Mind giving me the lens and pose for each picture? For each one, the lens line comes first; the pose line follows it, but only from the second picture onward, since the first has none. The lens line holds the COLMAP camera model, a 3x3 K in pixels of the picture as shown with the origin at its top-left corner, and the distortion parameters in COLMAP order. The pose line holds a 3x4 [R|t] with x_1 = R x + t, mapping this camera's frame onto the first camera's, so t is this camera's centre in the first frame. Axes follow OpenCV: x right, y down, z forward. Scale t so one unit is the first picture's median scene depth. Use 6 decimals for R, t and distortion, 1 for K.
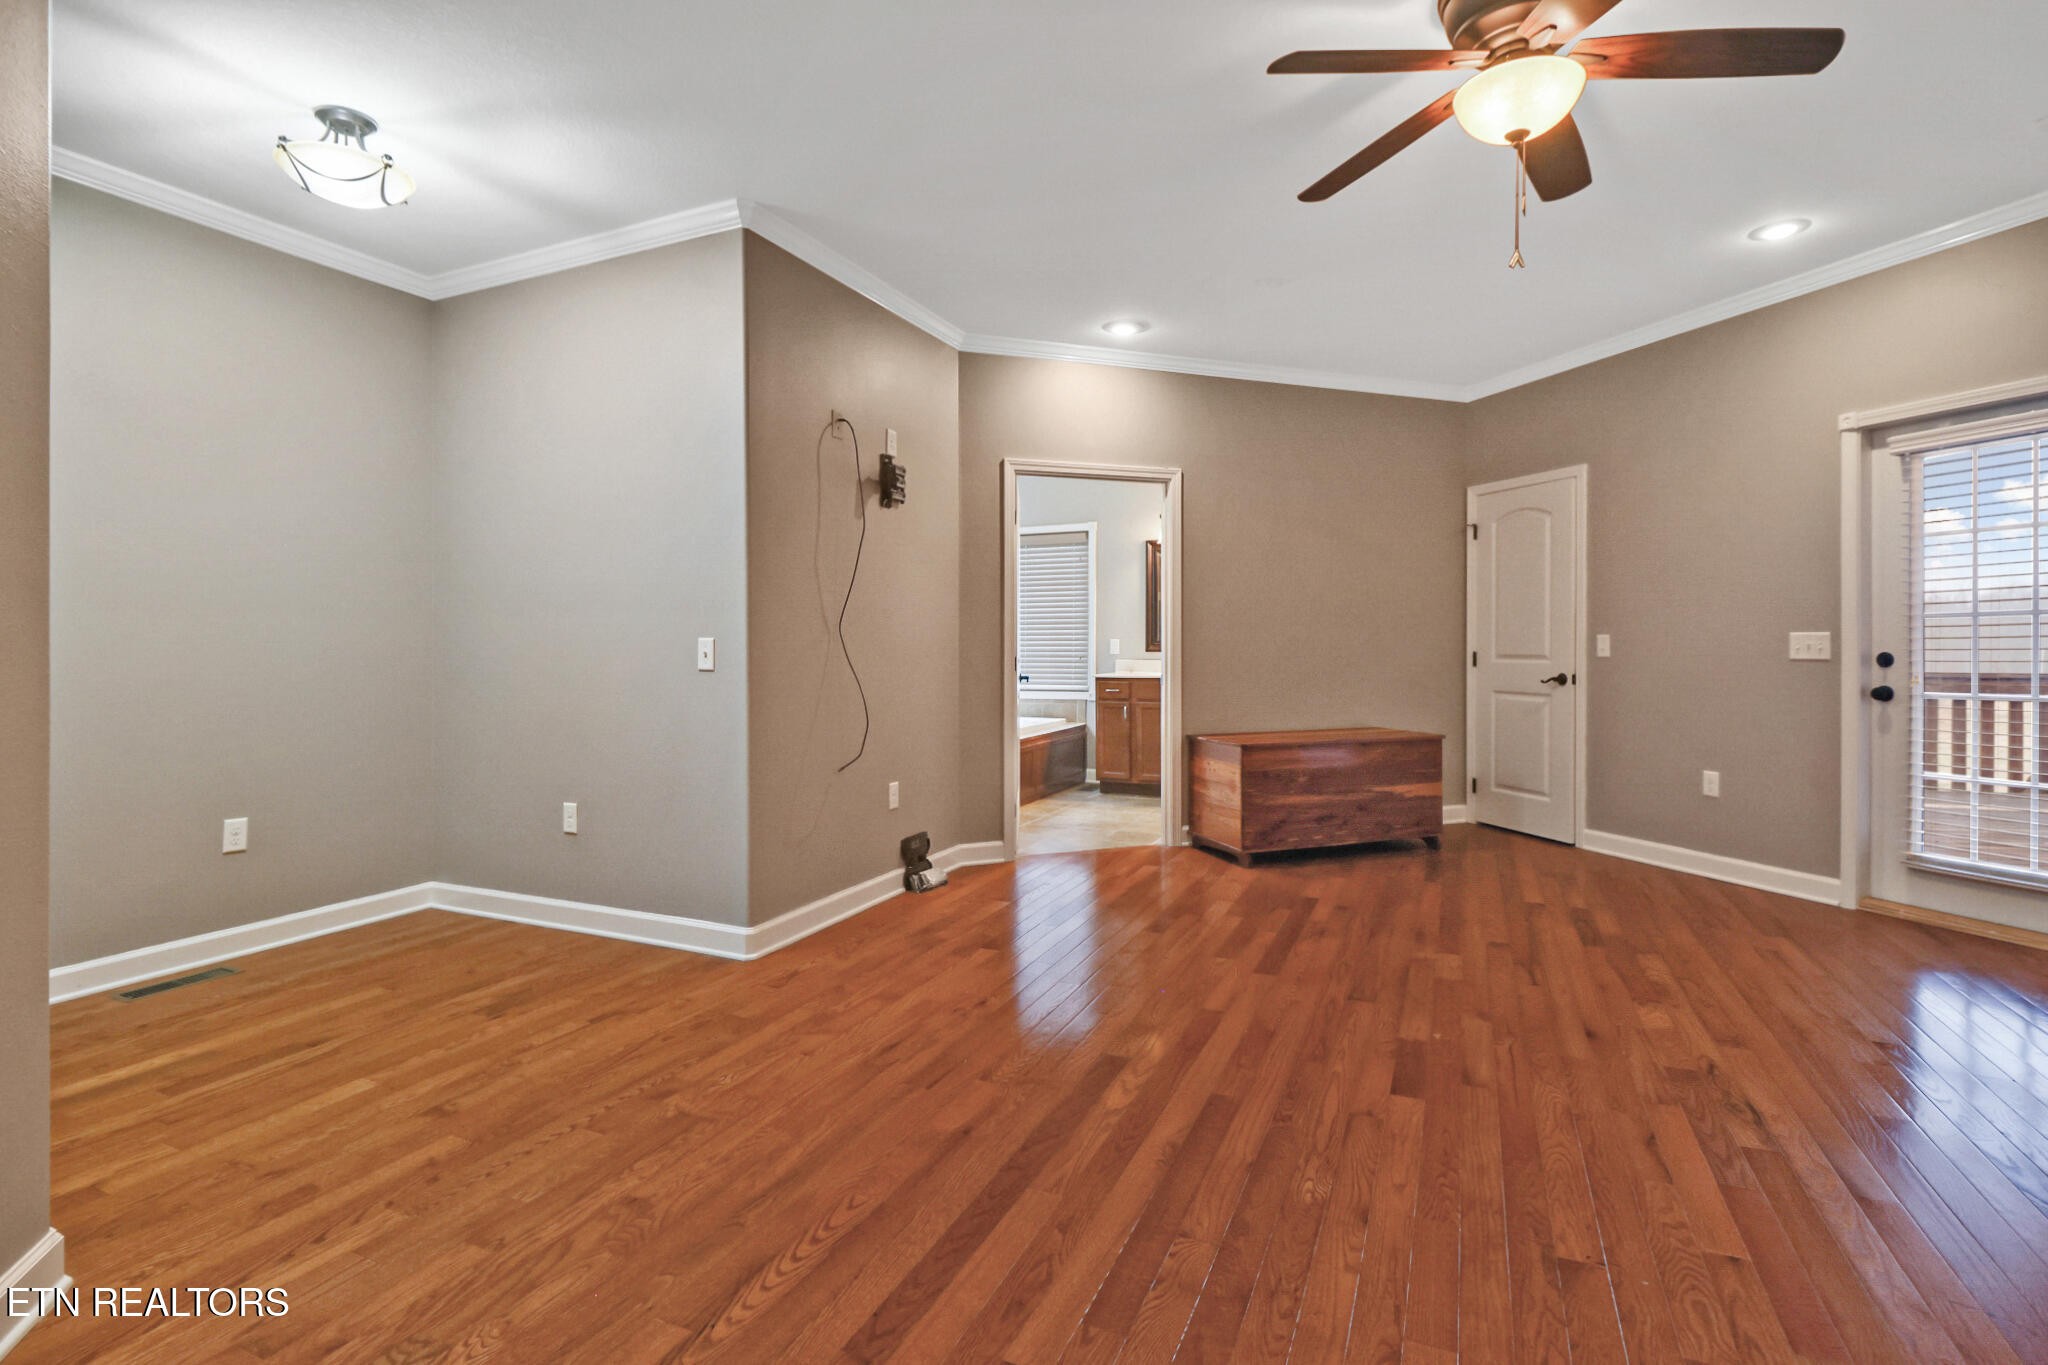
lens RADIAL K [[979.8, 0, 1007.2], [0, 979.8, 649.1], [0, 0, 1]] dist [0.011531, -0.020776]
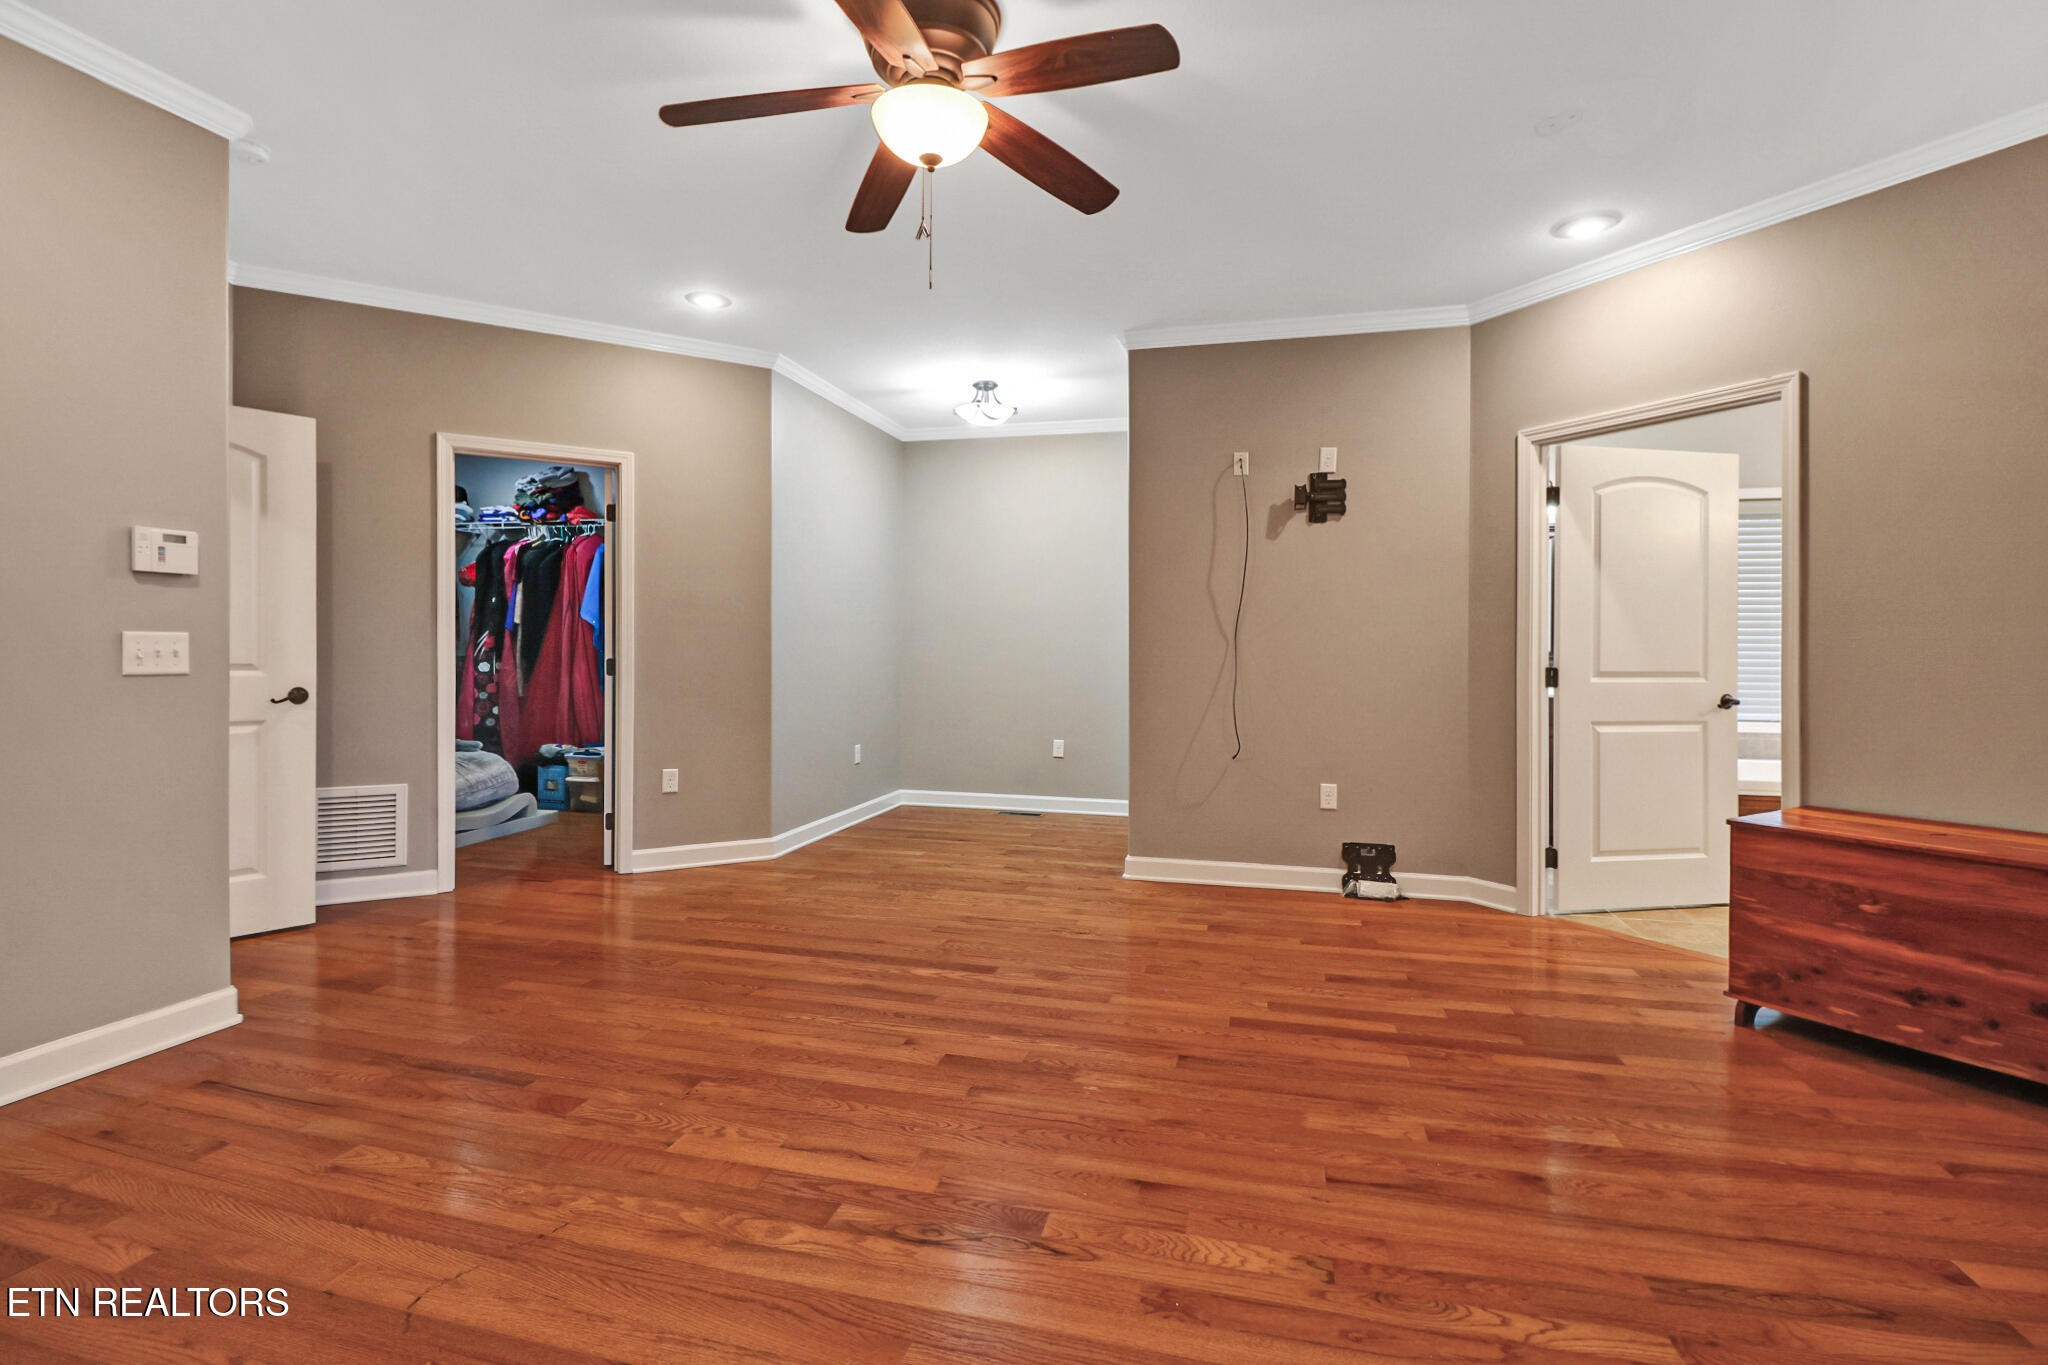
lens RADIAL K [[954.7, 0, 1028.7], [0, 954.7, 652.6], [0, 0, 1]] dist [0.011724, -0.016314]
pose [[0.159937, 0.009381, -0.987083, 1.158577], [-0.008499, 0.999931, 0.008126, -0.013388], [0.987091, 0.007090, 0.160005, 0.713297]]
